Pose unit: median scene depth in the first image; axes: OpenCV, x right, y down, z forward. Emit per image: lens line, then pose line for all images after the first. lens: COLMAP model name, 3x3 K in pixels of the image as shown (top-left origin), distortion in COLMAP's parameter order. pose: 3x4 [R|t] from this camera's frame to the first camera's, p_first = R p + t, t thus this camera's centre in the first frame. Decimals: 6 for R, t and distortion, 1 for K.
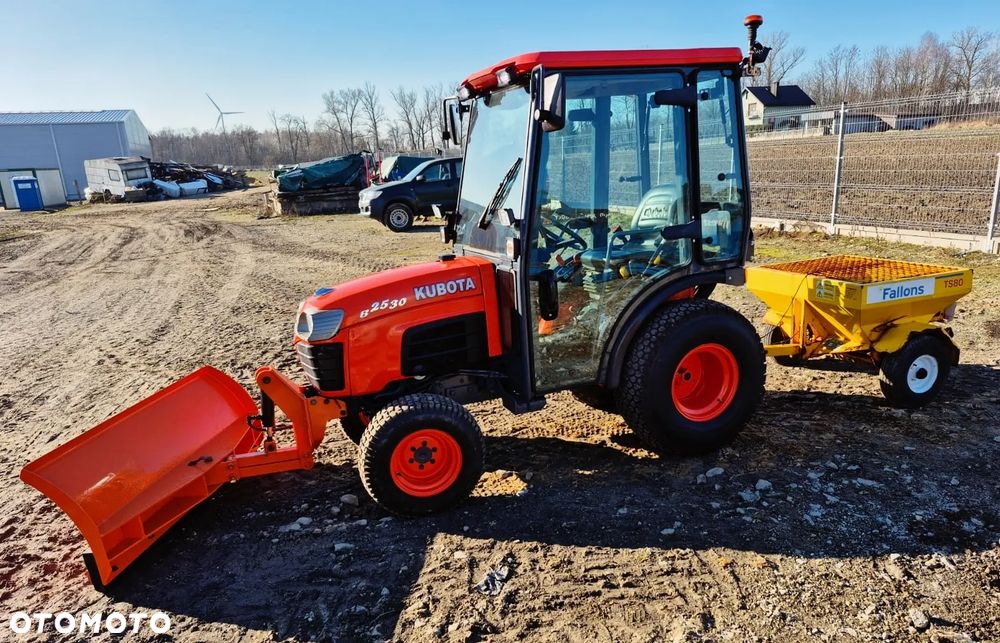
lens RADIAL K [[692.1, 0, 500.9], [0, 692.1, 368.2], [0, 0, 1]] dist [0.080272, -0.089394]
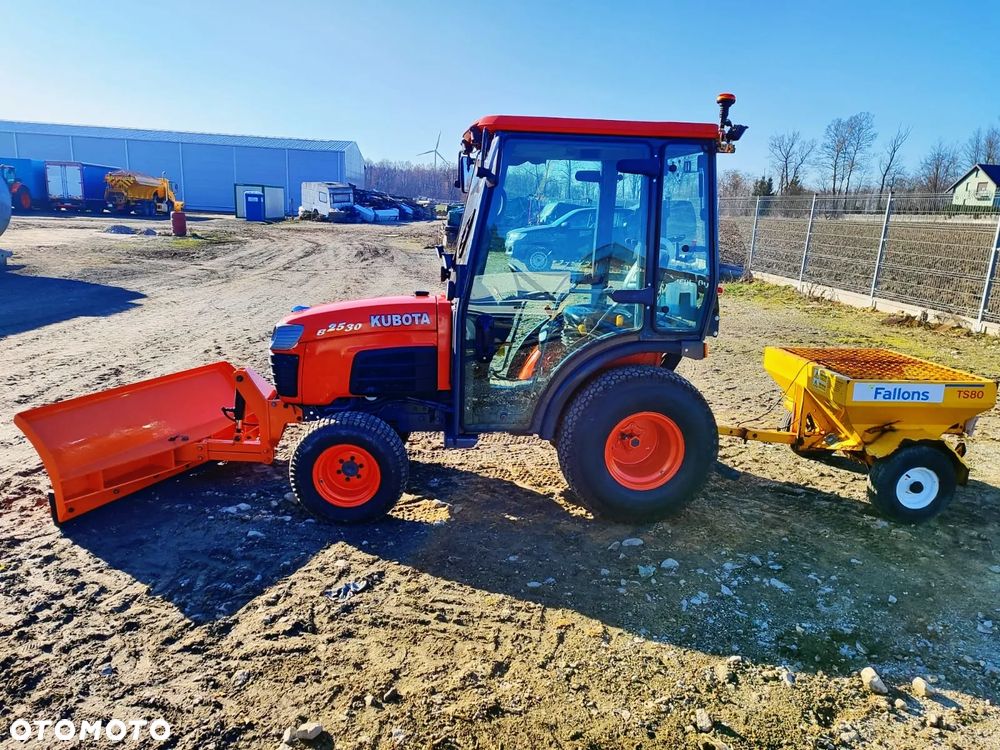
lens RADIAL K [[697.9, 0, 500.0], [0, 697.9, 375.0], [0, 0, 1]] dist [0.022440, -0.006803]
pose [[0.958956, 0.151675, -0.239579, 0.320864], [-0.164491, 0.985782, -0.034312, -0.017943], [0.230968, 0.072313, 0.970270, -0.011949]]
